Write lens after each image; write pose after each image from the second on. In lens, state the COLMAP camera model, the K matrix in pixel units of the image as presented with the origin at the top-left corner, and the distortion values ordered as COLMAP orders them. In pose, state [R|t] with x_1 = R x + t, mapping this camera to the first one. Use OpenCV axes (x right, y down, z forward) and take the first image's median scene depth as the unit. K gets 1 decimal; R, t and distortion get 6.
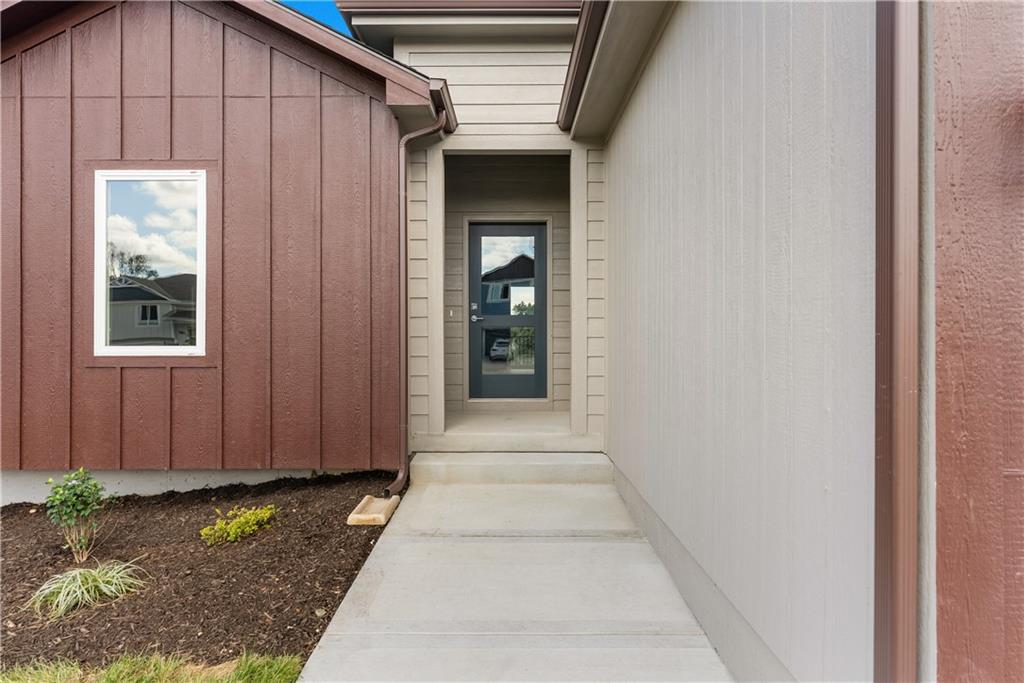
lens RADIAL K [[552.3, 0, 507.1], [0, 552.3, 344.6], [0, 0, 1]] dist [-0.004376, -0.000448]
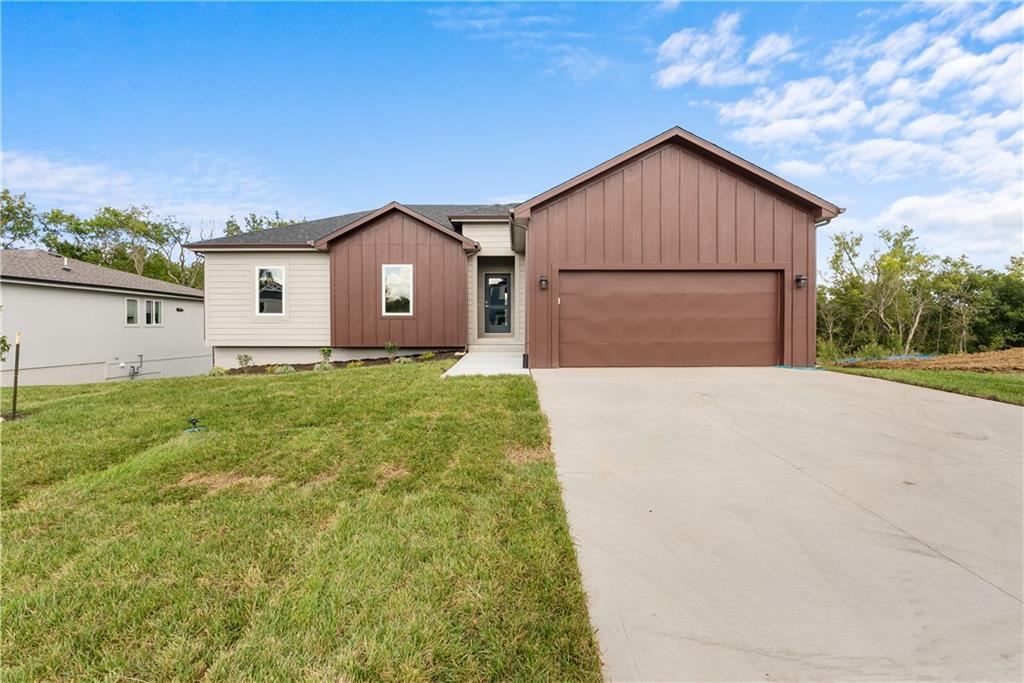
lens RADIAL K [[456.0, 0, 513.0], [0, 456.0, 338.6], [0, 0, 1]] dist [-0.003232, -0.000119]
pose [[0.999971, 0.002034, -0.007357, 0.138800], [-0.001891, 0.999809, 0.019432, 0.111066], [0.007395, -0.019417, 0.999784, -1.979090]]
